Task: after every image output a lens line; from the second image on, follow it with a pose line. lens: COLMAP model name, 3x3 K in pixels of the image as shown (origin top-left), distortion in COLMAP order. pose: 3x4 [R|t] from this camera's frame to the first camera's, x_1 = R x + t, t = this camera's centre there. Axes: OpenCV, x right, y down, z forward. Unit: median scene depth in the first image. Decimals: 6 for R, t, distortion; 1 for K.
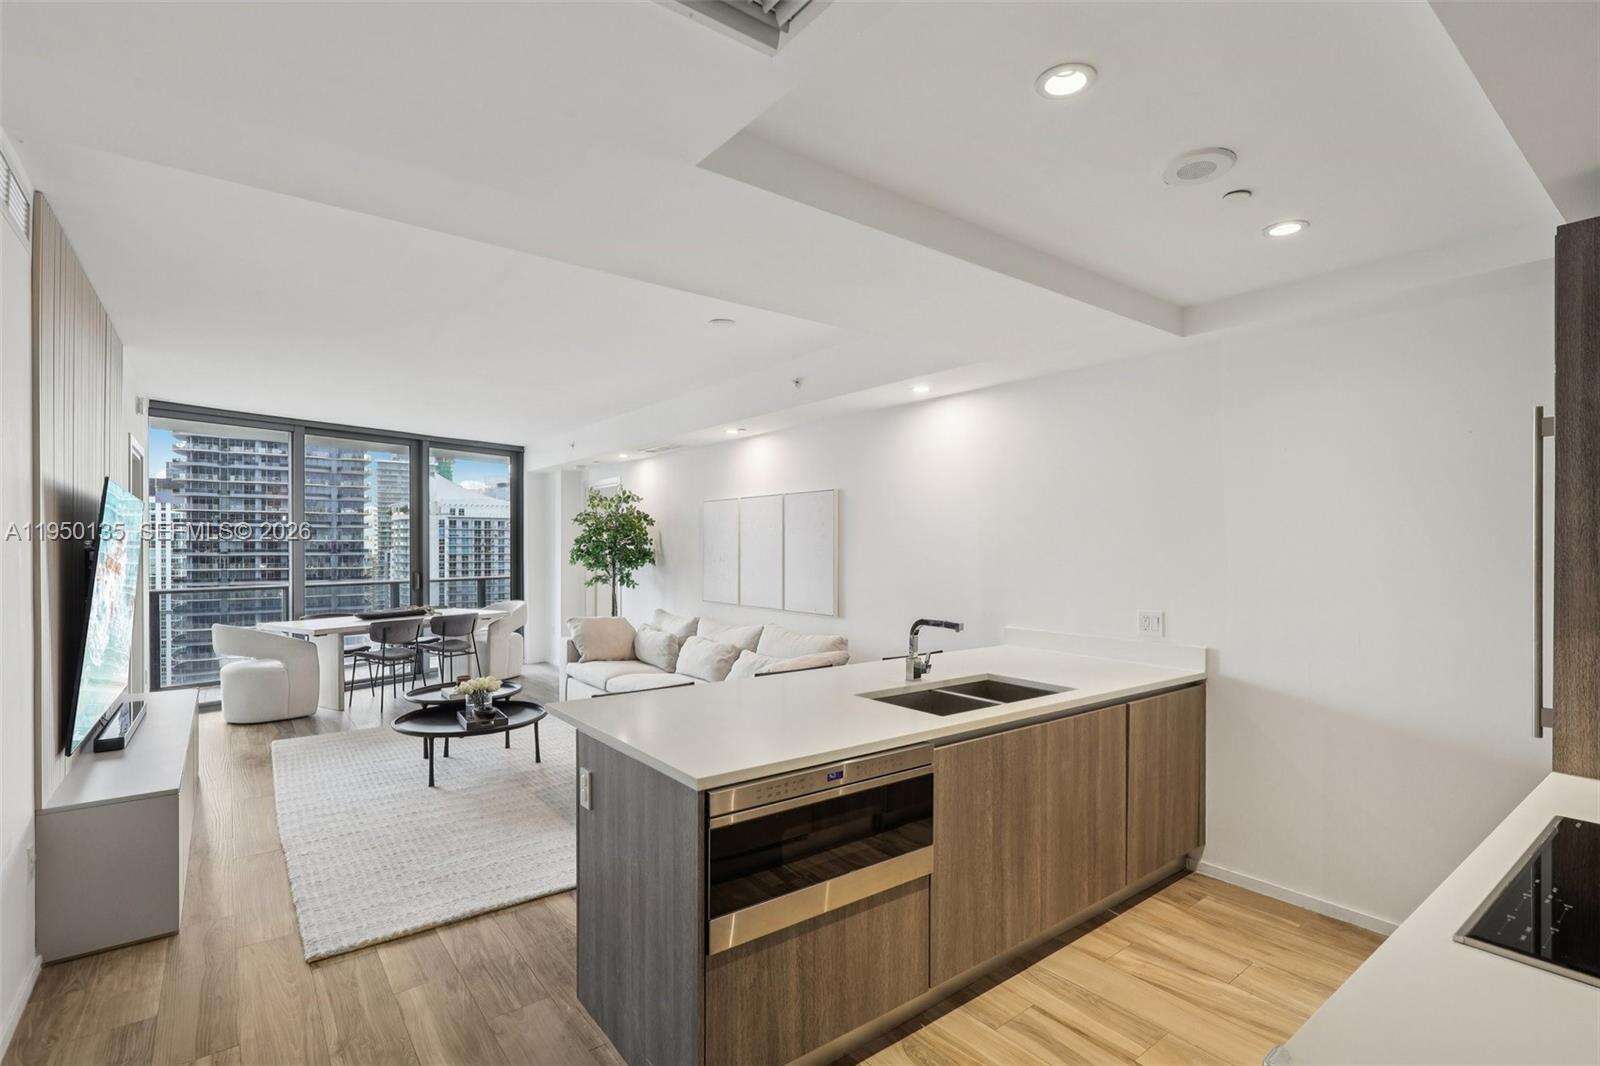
lens RADIAL K [[734.3, 0, 814.5], [0, 734.3, 551.3], [0, 0, 1]] dist [0.001226, -0.001550]
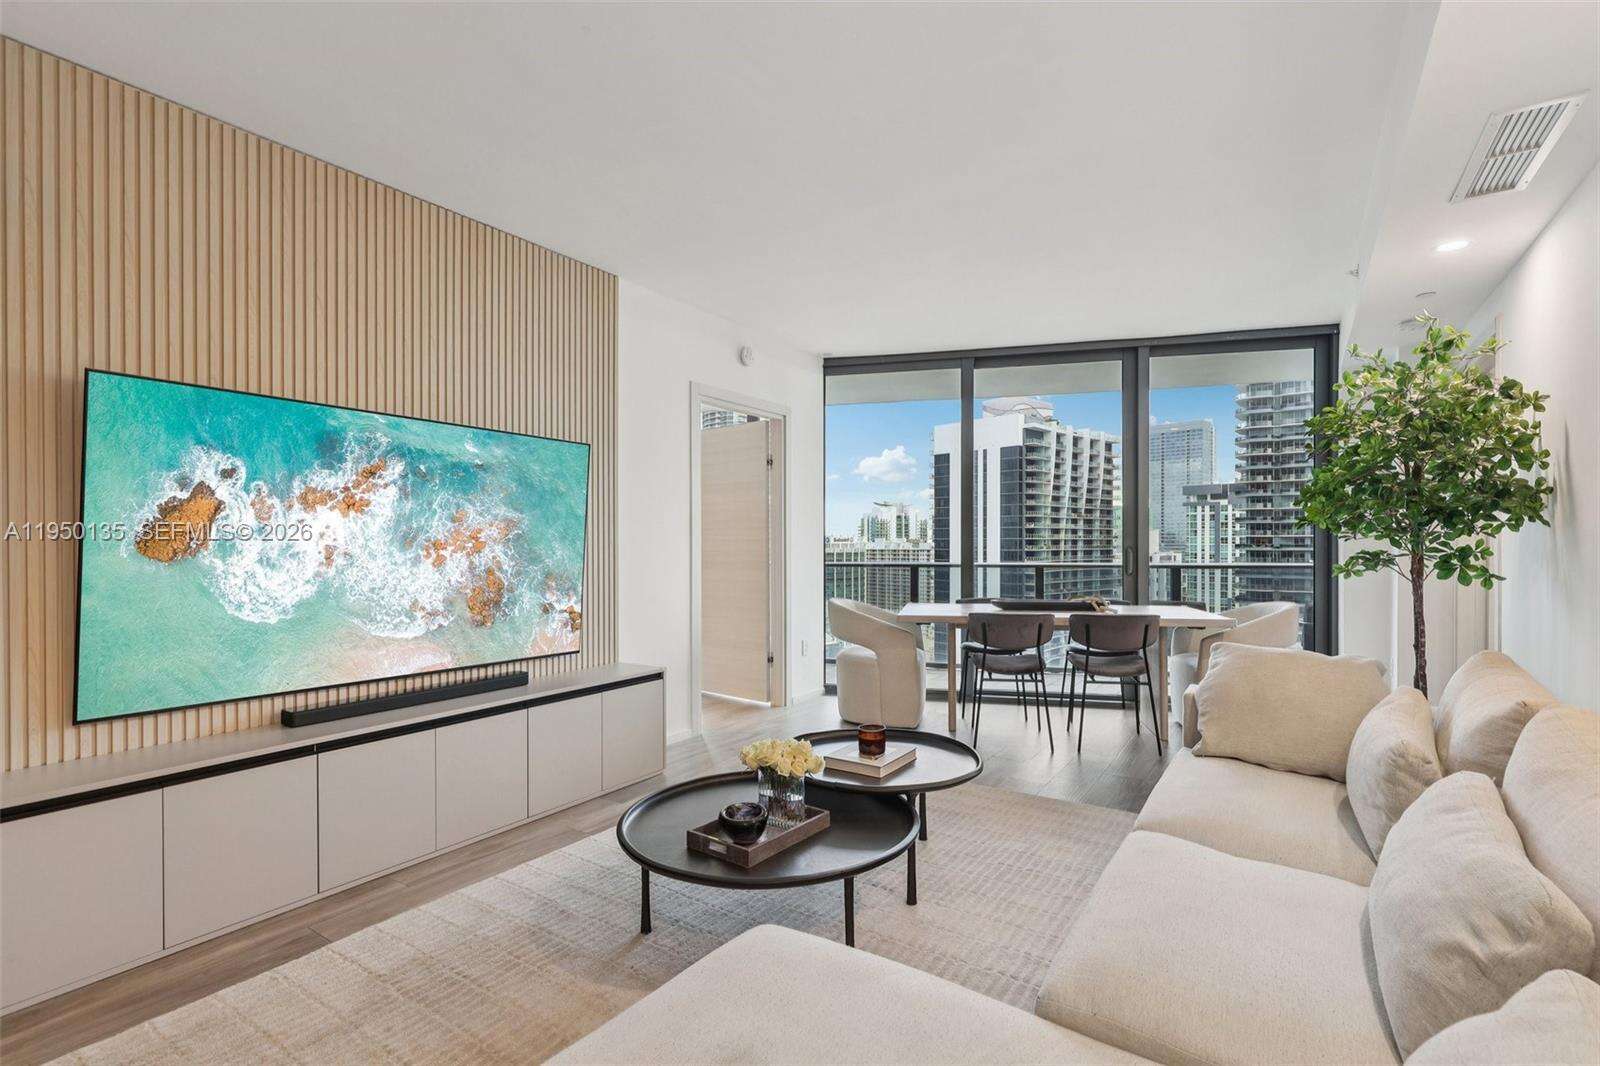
lens RADIAL K [[734.3, 0, 810.4], [0, 734.3, 549.2], [0, 0, 1]] dist [0.001226, -0.001550]
pose [[0.308729, 0.006397, -0.951128, 0.002623], [-0.004779, 0.999975, 0.005174, 0.024706], [0.951138, 0.002948, 0.308752, 0.460645]]
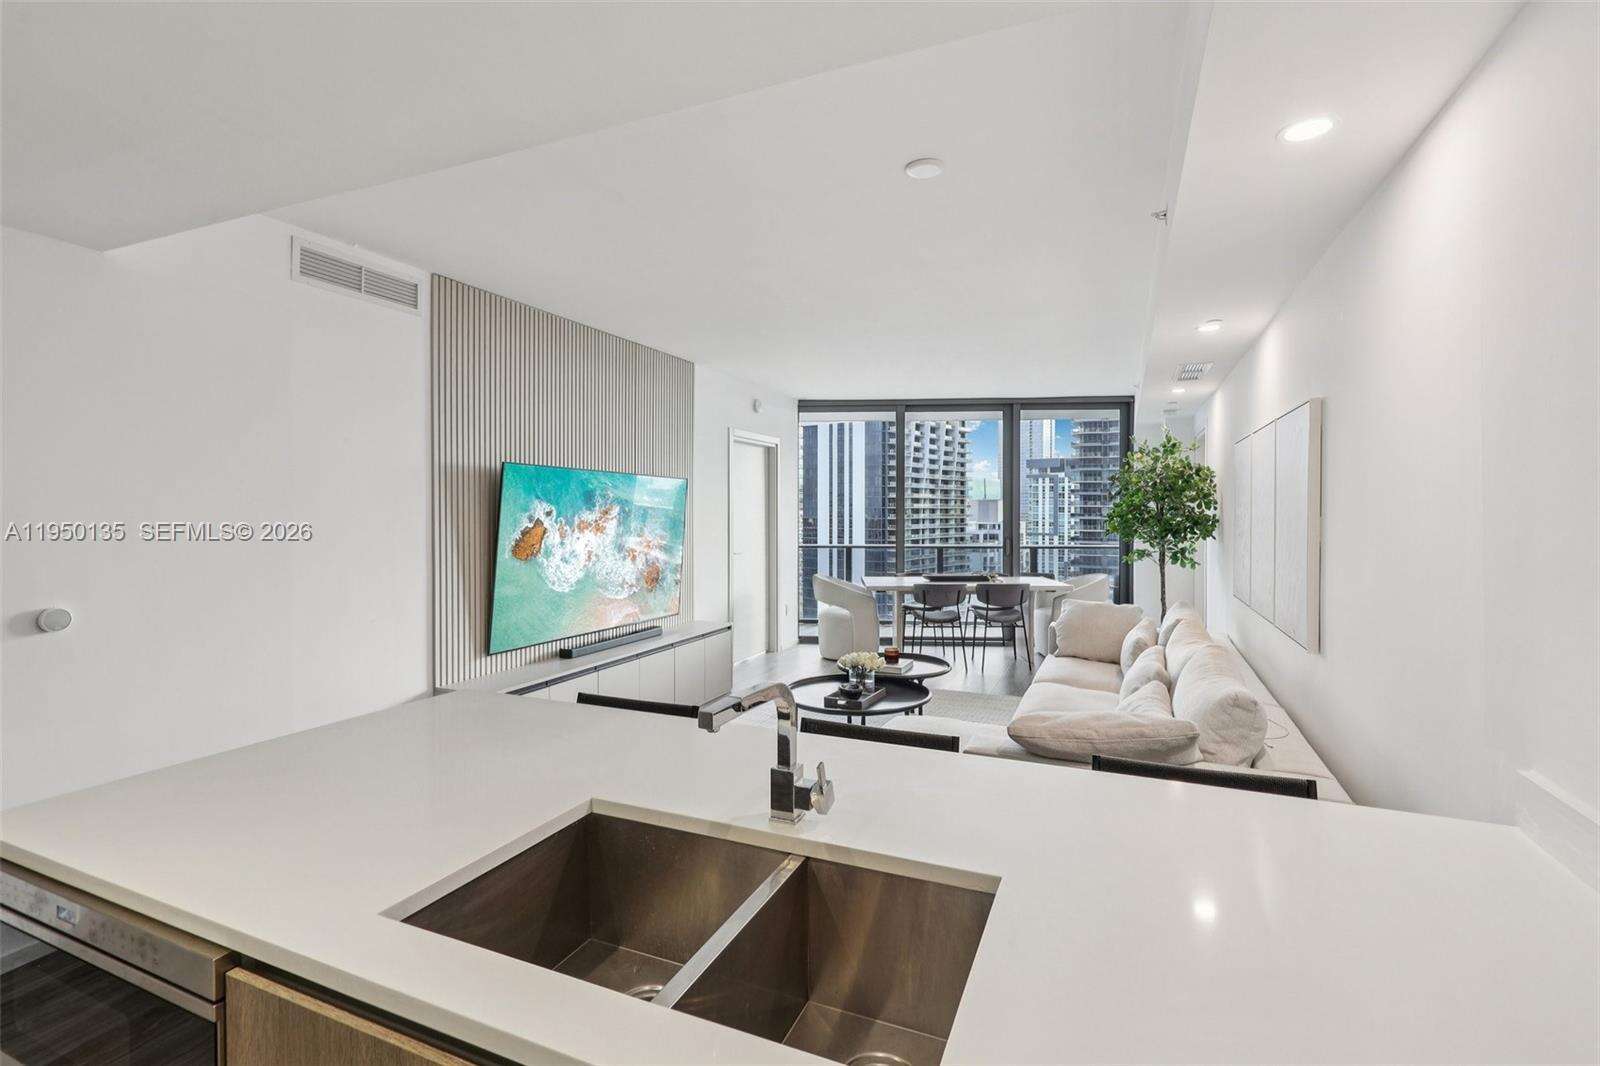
lens RADIAL K [[734.3, 0, 810.1], [0, 734.3, 520.3], [0, 0, 1]] dist [0.001226, -0.001550]
pose [[0.477084, 0.011620, -0.878781, 0.177913], [-0.007595, 0.999930, 0.009099, -0.001970], [0.878825, 0.002333, 0.477139, 0.261308]]
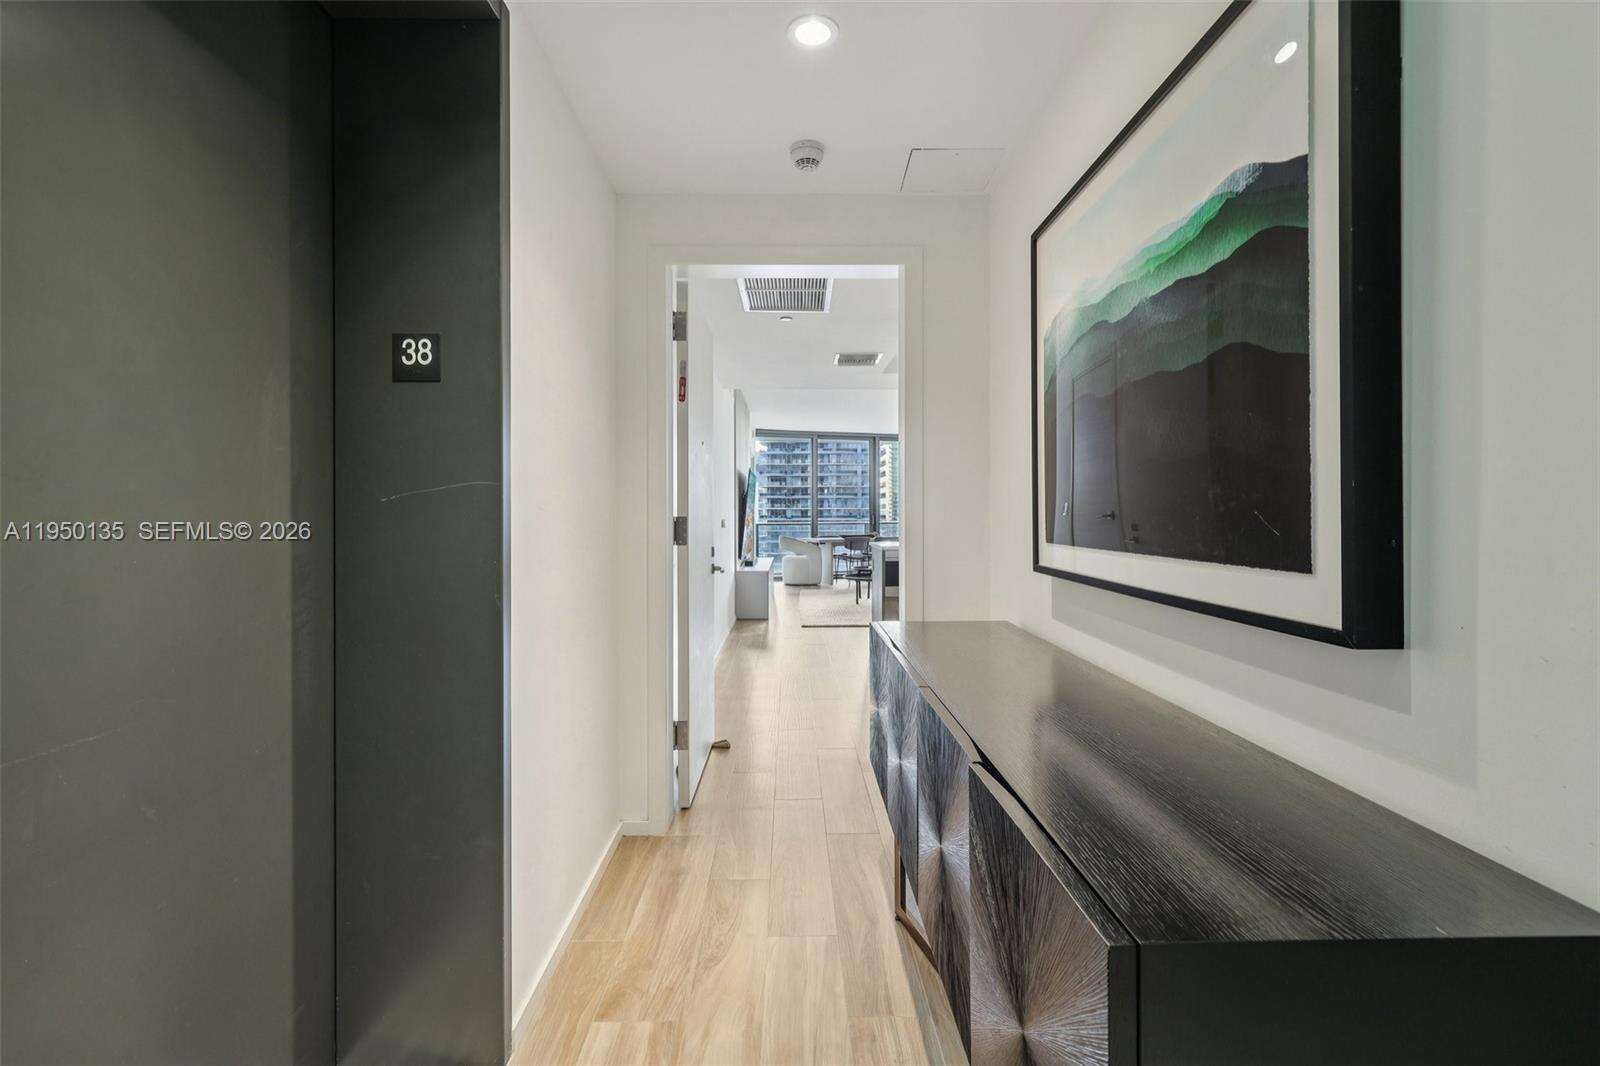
lens RADIAL K [[734.3, 0, 804.0], [0, 734.3, 518.2], [0, 0, 1]] dist [0.001226, -0.001550]
pose [[0.791757, 0.000534, -0.610836, 0.321050], [-0.000951, 0.999999, -0.000357, 0.032839], [0.610835, 0.000864, 0.791757, -0.382211]]
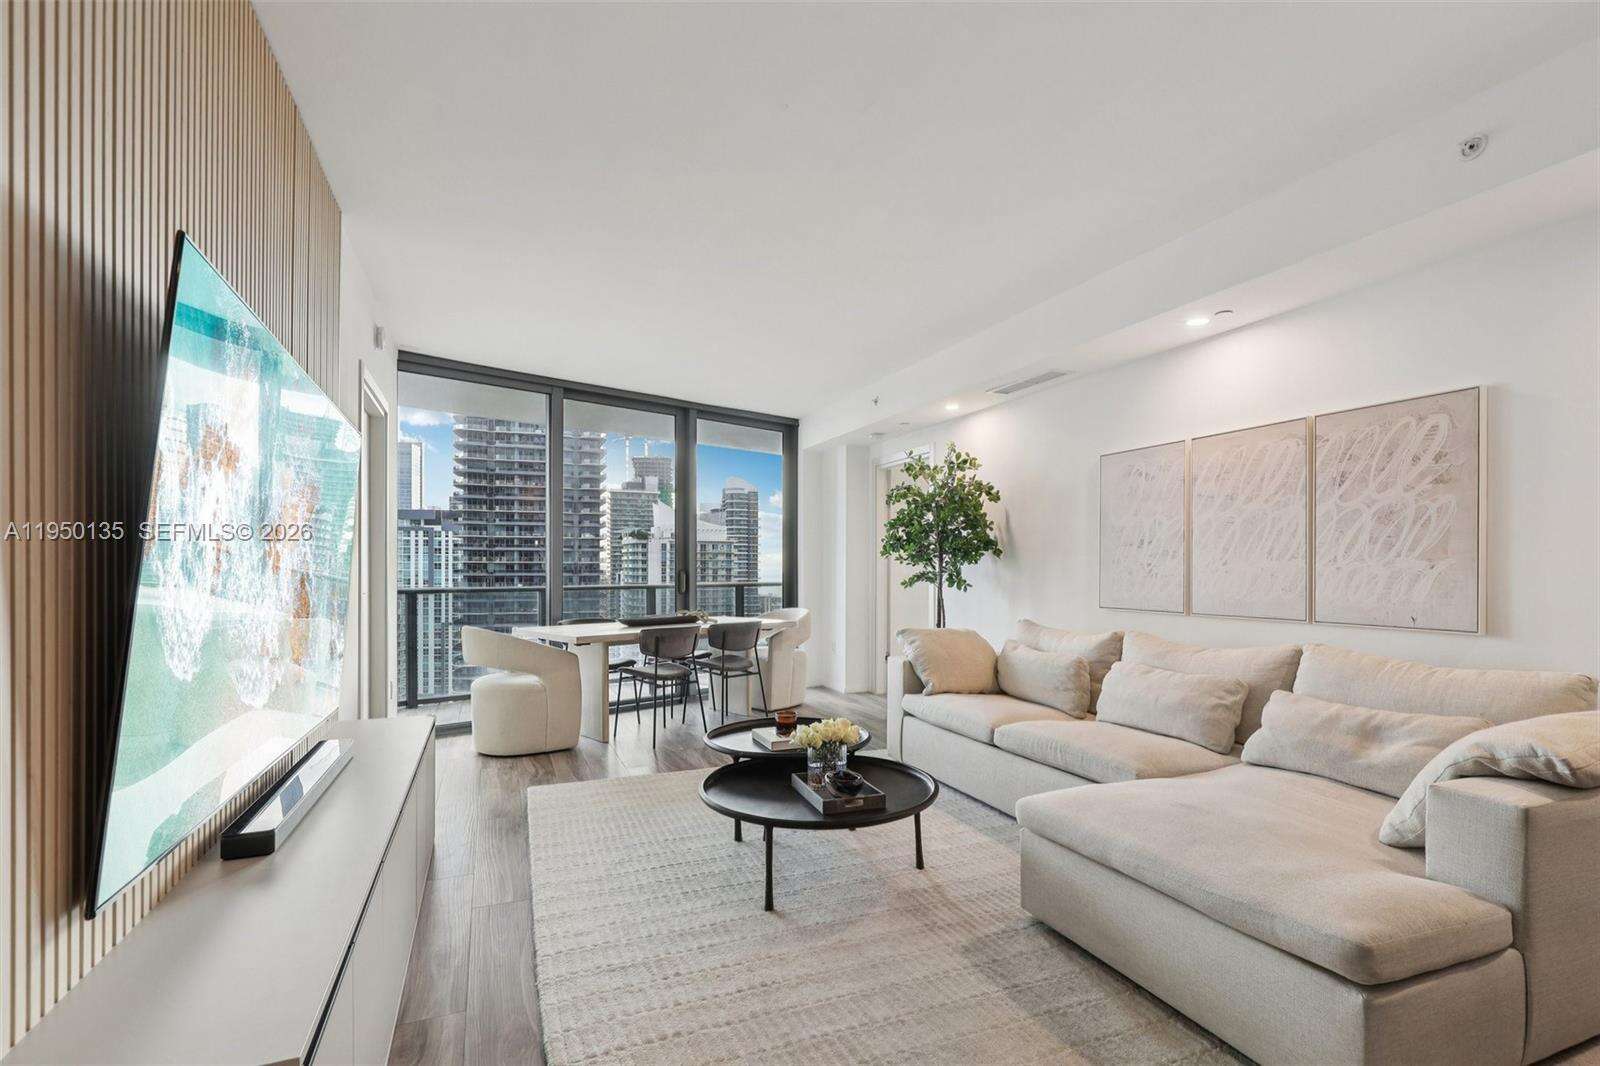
lens RADIAL K [[734.3, 0, 830.2], [0, 734.3, 573.9], [0, 0, 1]] dist [0.001226, -0.001550]
pose [[0.970168, 0.002541, -0.242421, -0.165611], [-0.002562, 0.999997, 0.000232, 0.027810], [0.242421, 0.000396, 0.970171, 0.223105]]
